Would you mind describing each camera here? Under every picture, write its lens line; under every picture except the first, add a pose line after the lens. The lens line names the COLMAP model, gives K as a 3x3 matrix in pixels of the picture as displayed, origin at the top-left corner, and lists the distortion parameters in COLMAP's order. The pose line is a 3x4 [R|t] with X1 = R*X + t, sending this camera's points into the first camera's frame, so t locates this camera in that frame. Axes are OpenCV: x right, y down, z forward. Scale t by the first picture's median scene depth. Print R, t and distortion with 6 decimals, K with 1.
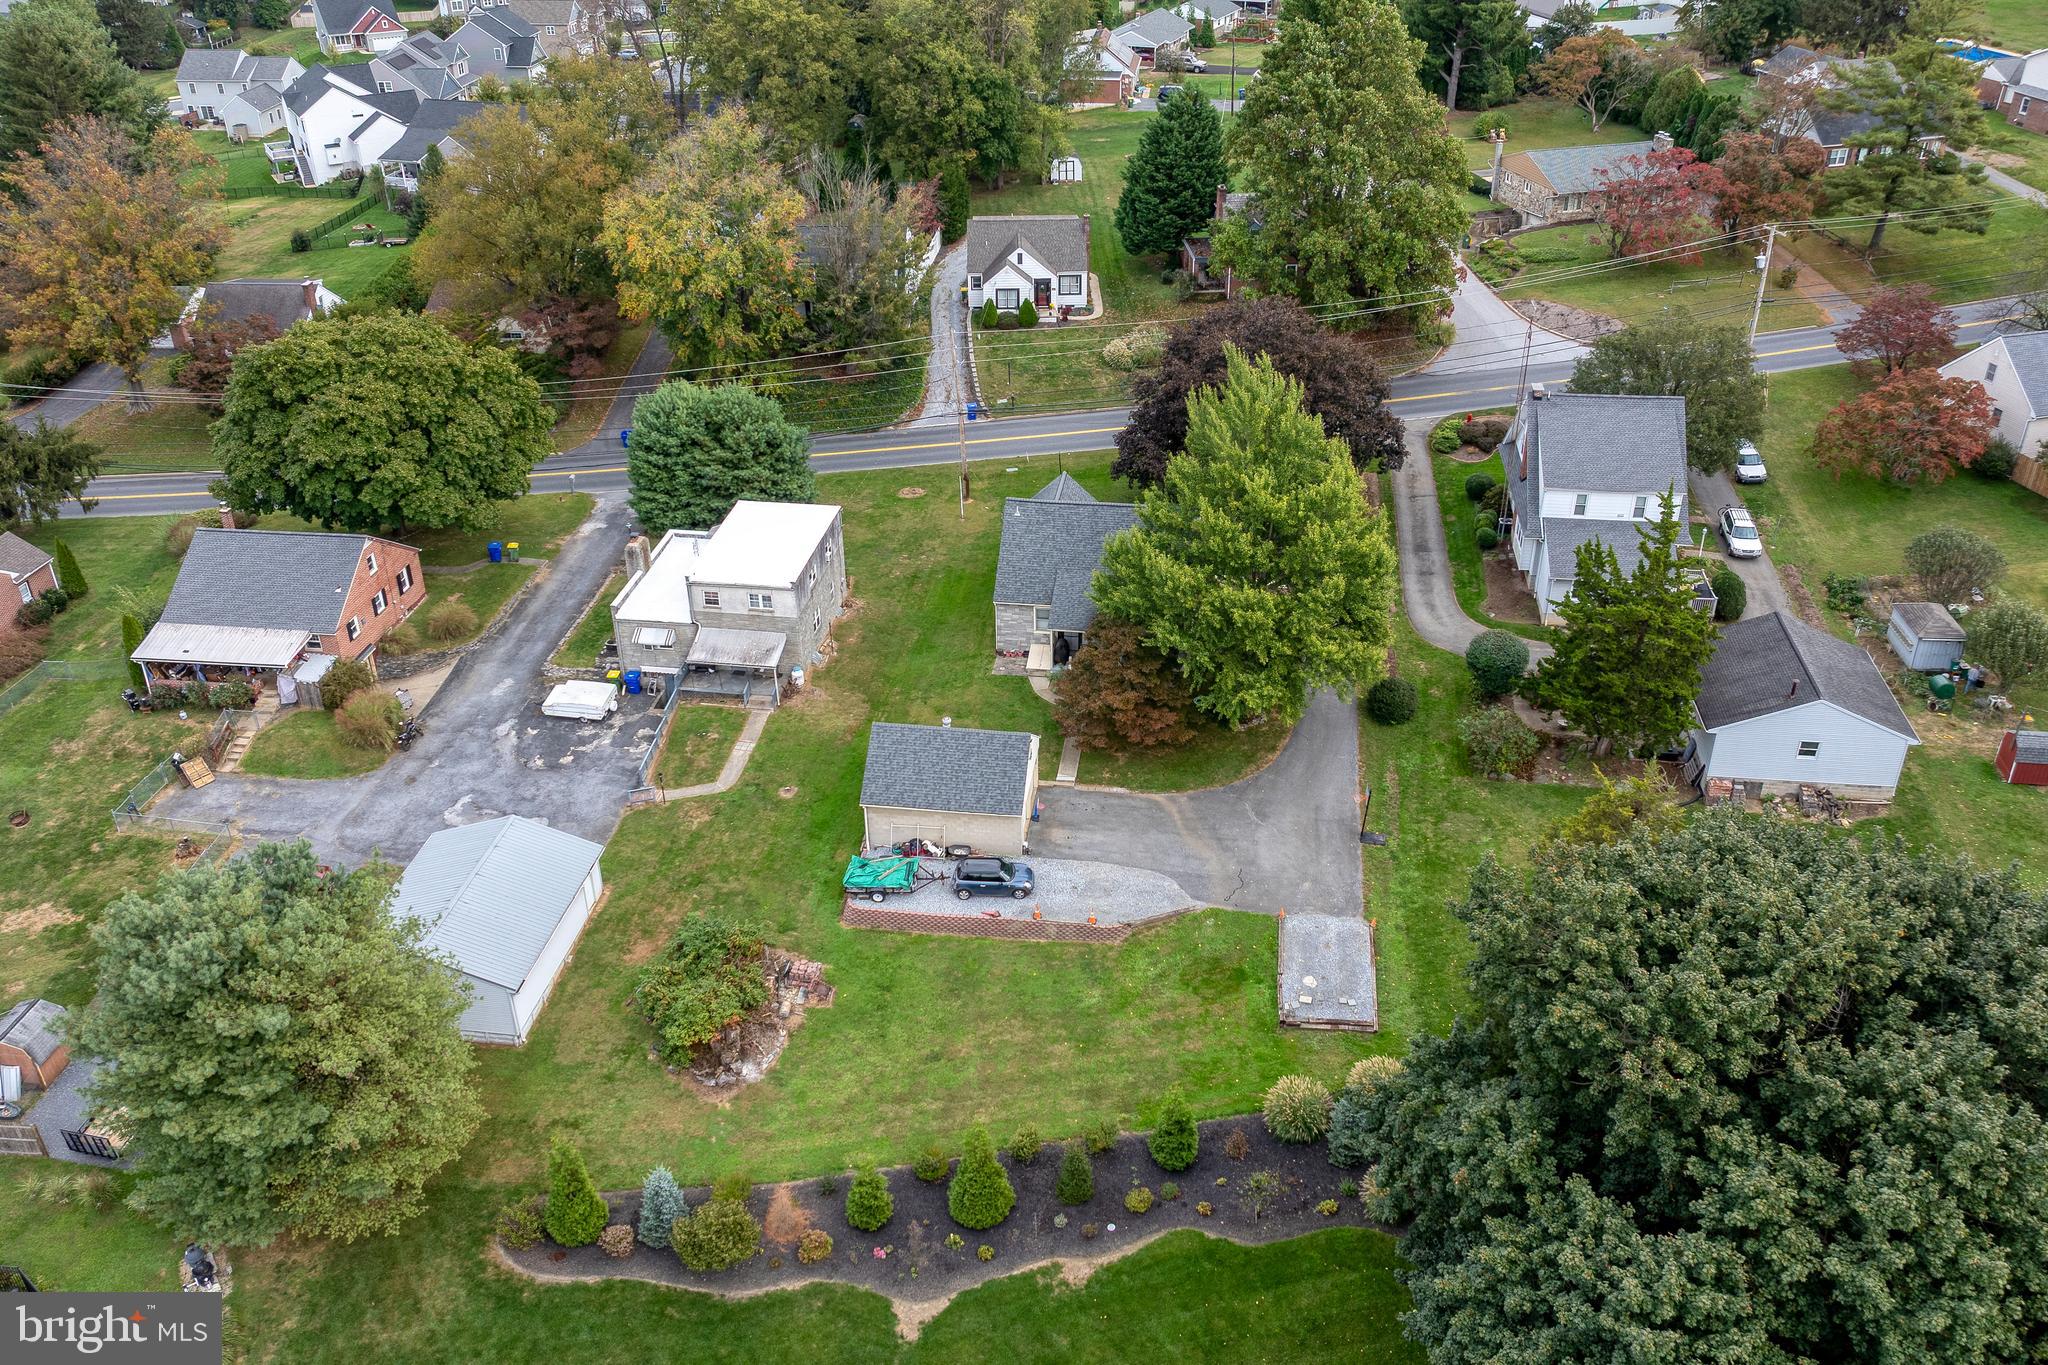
lens RADIAL K [[1697.1, 0, 1031.7], [0, 1697.1, 679.9], [0, 0, 1]] dist [-0.006133, 0.008045]
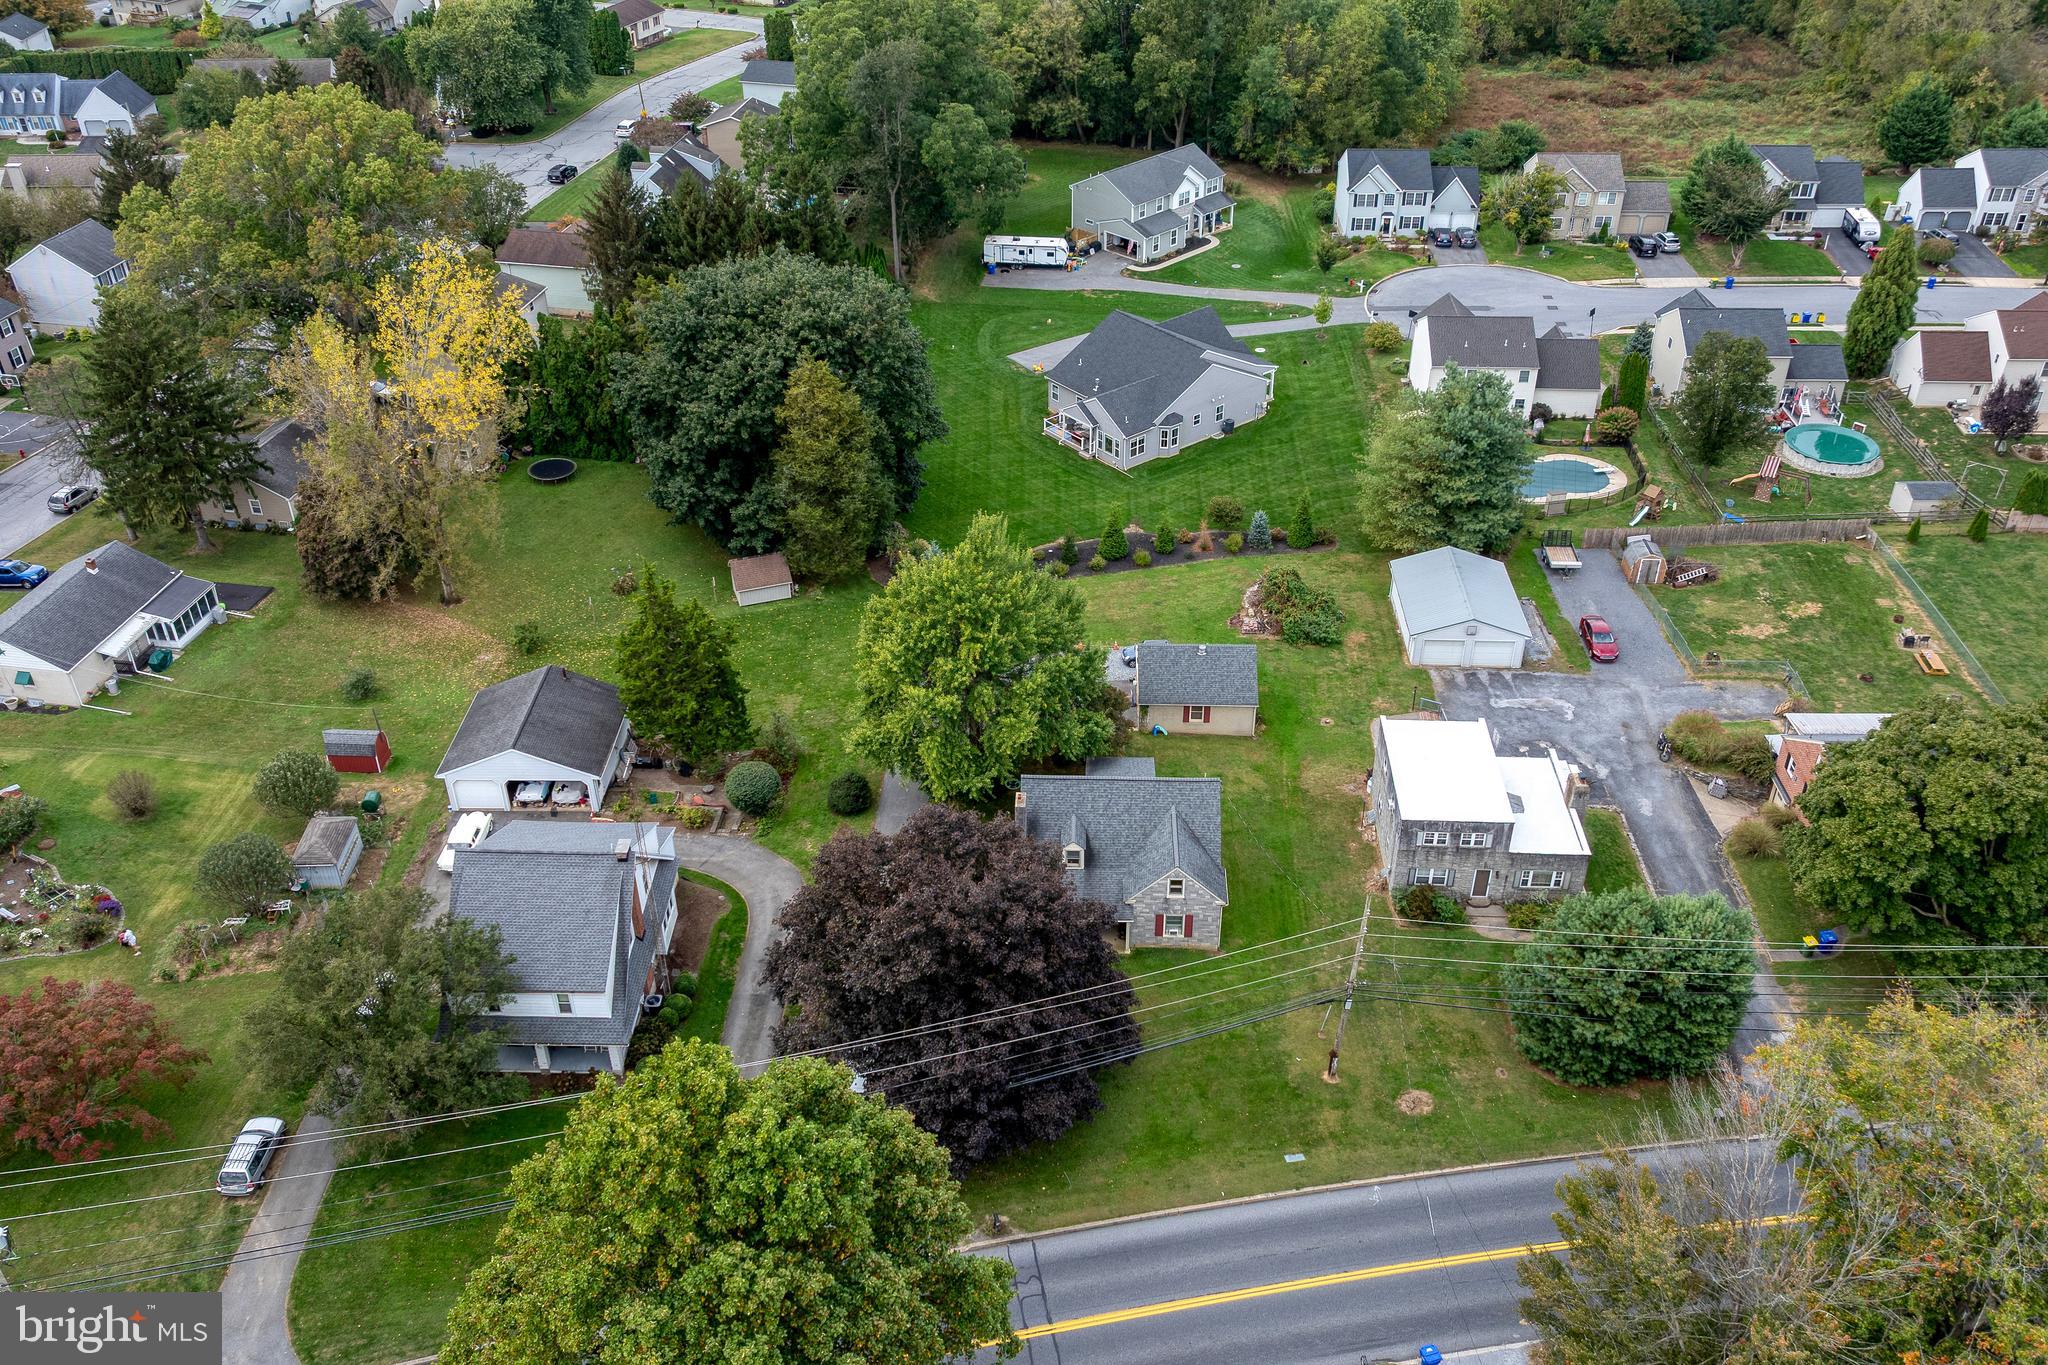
lens RADIAL K [[1697.1, 0, 1023.6], [0, 1697.1, 678.8], [0, 0, 1]] dist [-0.006133, 0.008045]
pose [[-0.994389, 0.070271, -0.079075, 0.197692], [-0.041872, 0.425001, 0.904224, -1.175186], [0.097147, 0.902461, -0.419674, 1.571153]]
